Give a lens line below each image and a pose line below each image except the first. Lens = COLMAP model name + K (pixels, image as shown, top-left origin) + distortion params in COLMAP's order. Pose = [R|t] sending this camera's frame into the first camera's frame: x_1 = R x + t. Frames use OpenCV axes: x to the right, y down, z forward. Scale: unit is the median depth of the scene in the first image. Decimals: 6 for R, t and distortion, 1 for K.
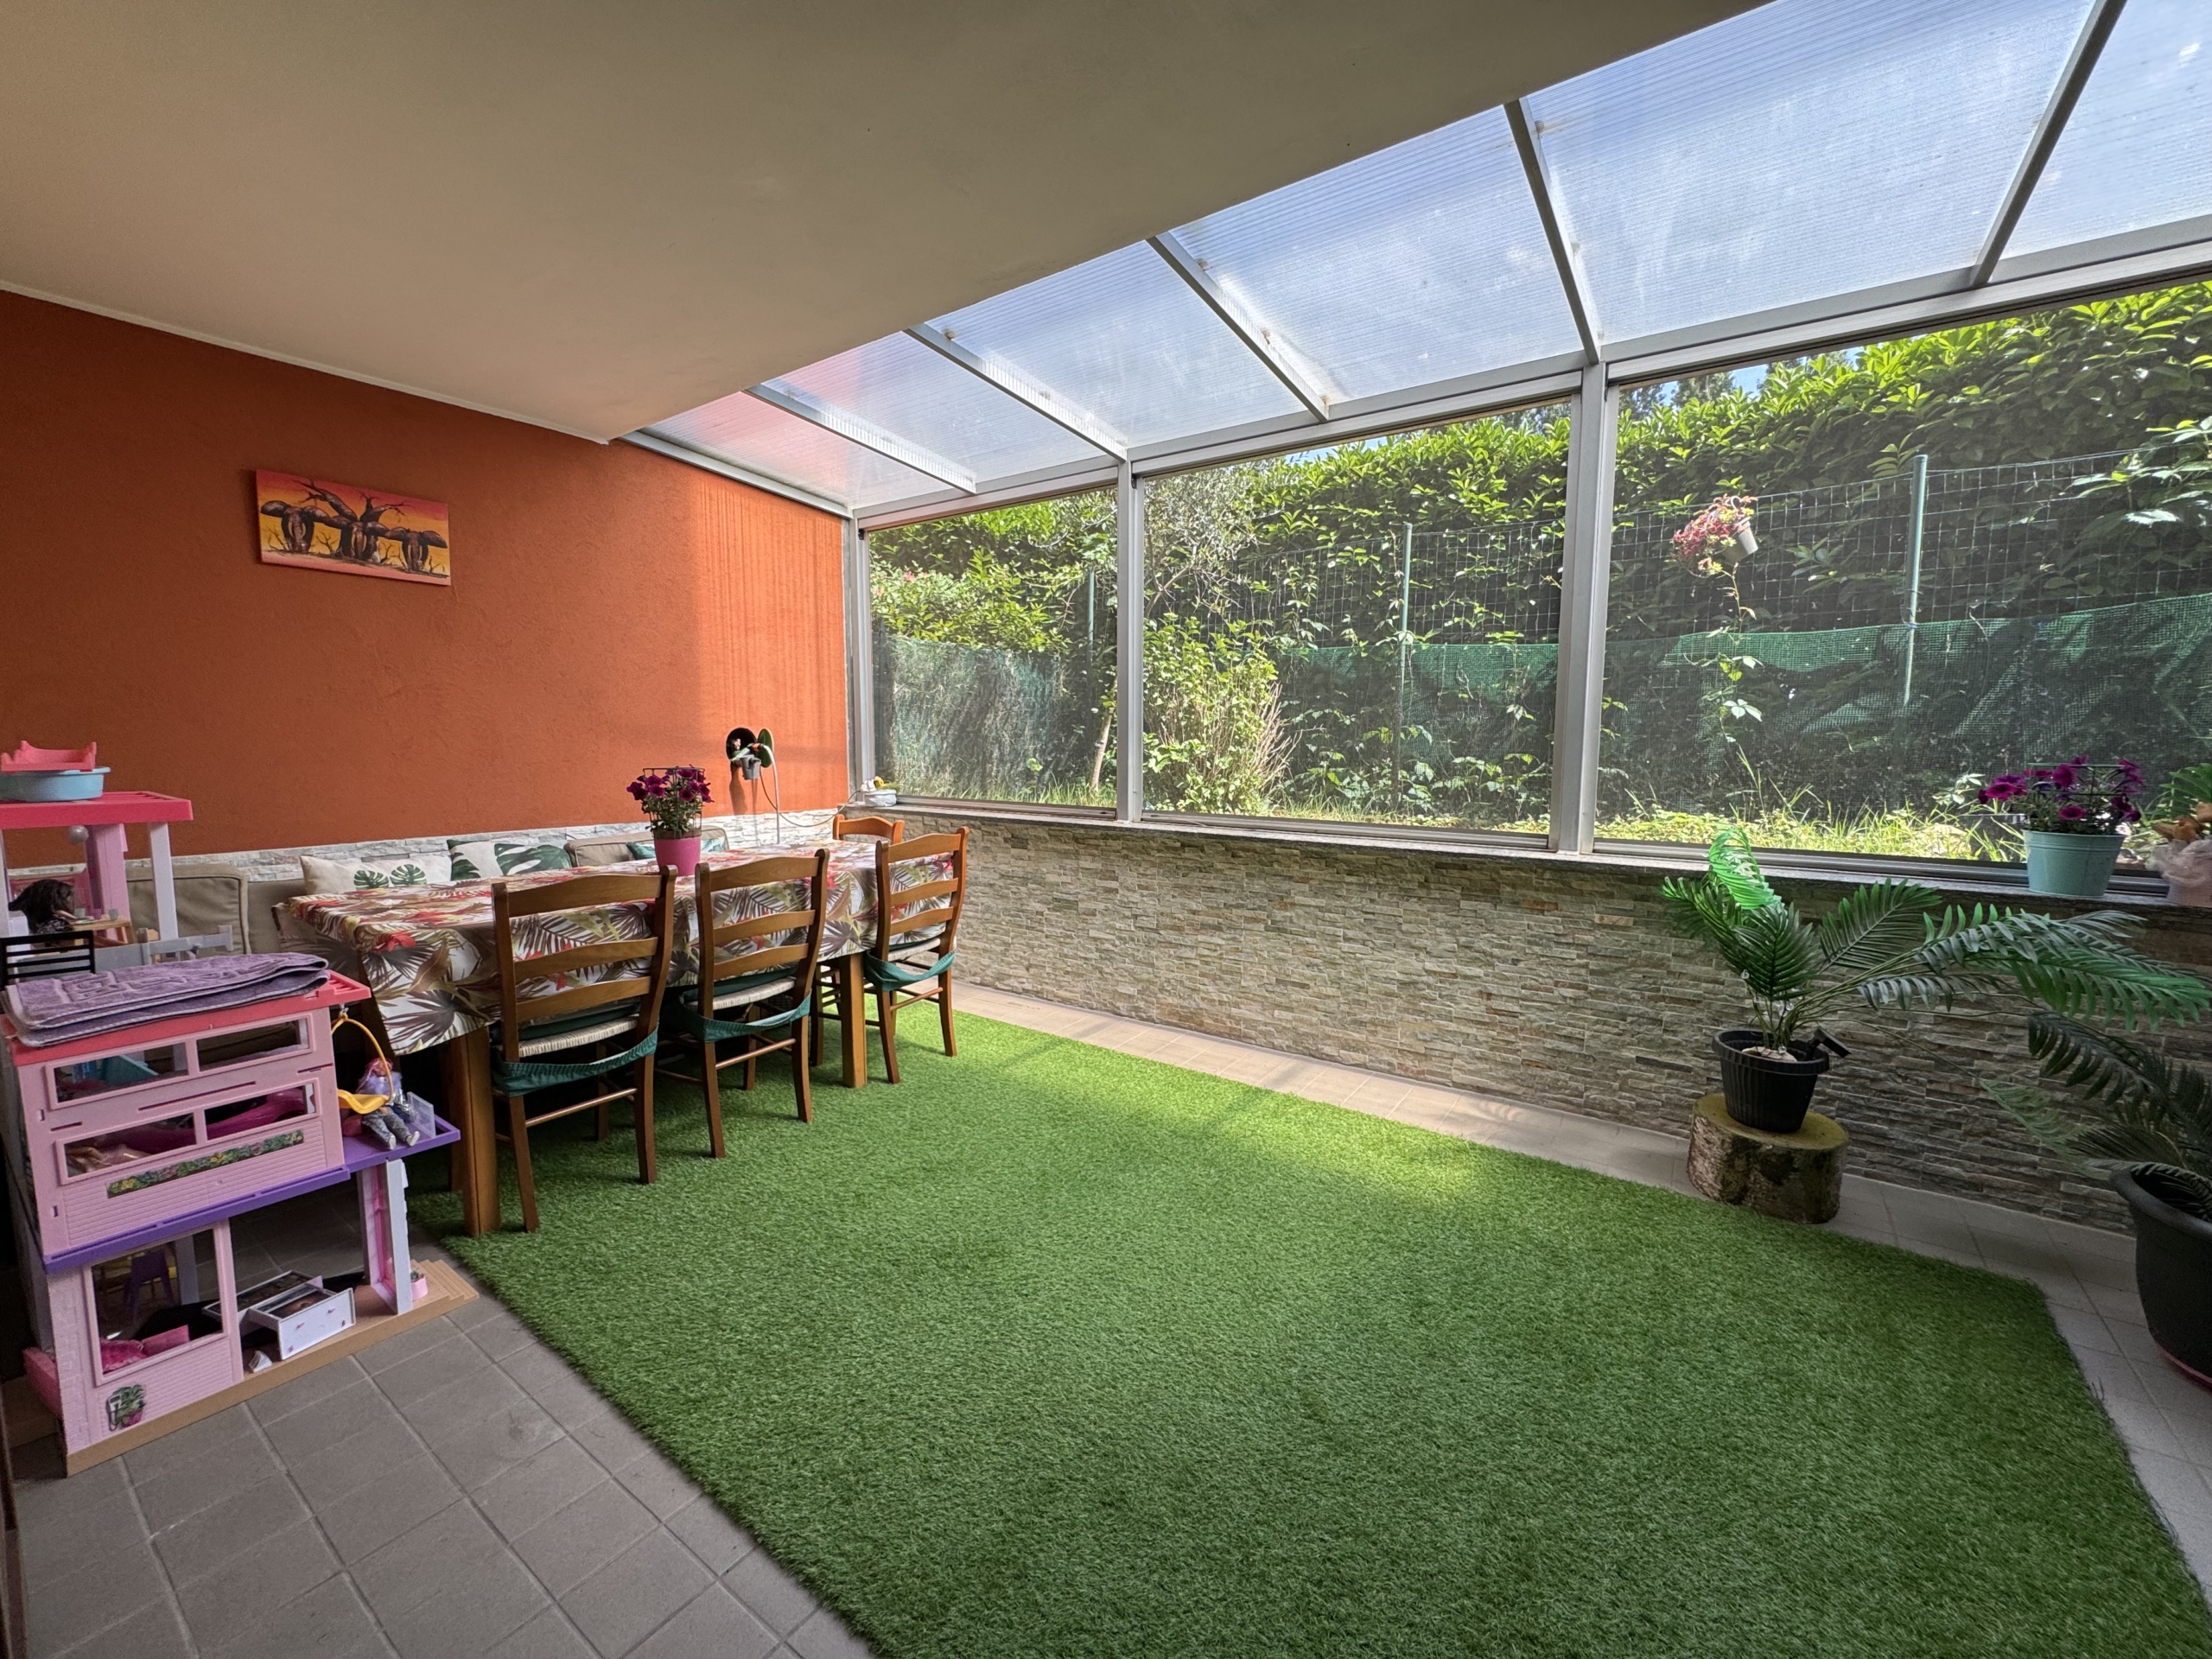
lens RADIAL K [[886.1, 0, 1104.9], [0, 886.1, 822.5], [0, 0, 1]] dist [-0.002705, 0.000705]
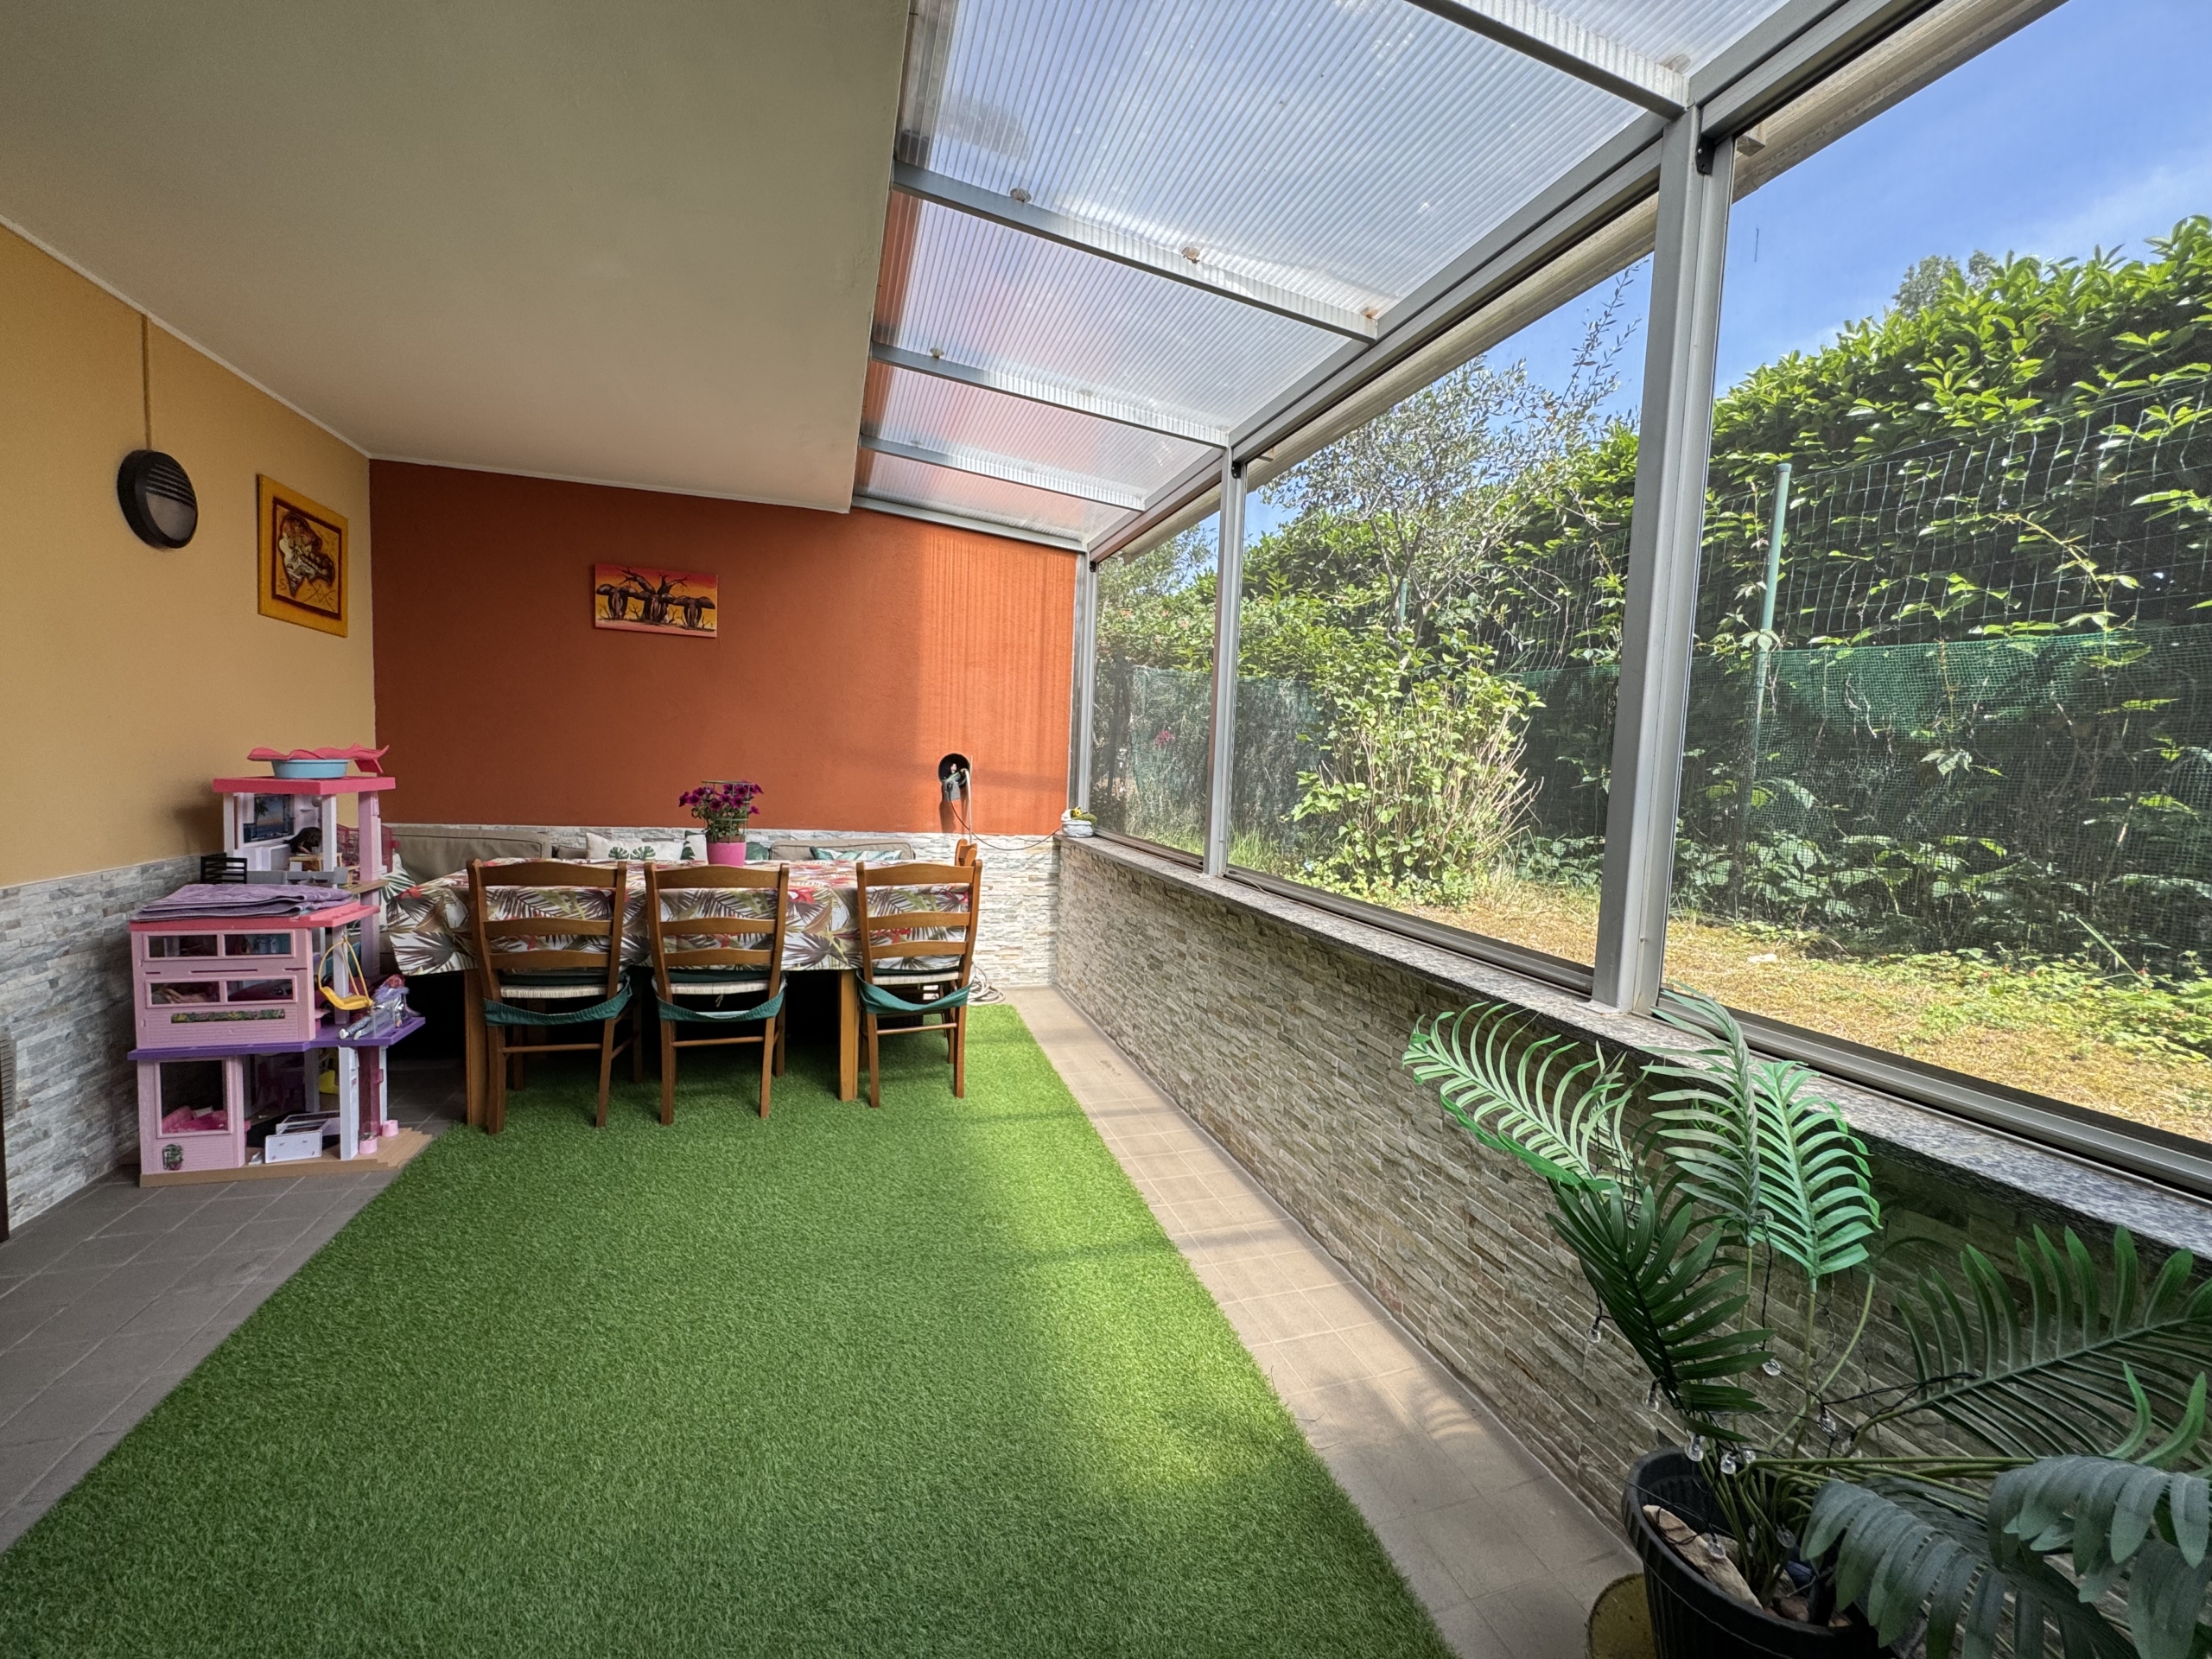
lens RADIAL K [[886.1, 0, 1104.9], [0, 886.1, 822.5], [0, 0, 1]] dist [-0.002705, 0.000705]
pose [[0.795971, 0.071925, -0.601047, 0.562673], [-0.097269, 0.995211, -0.009720, -0.042028], [0.597469, 0.066200, 0.799155, 0.342052]]
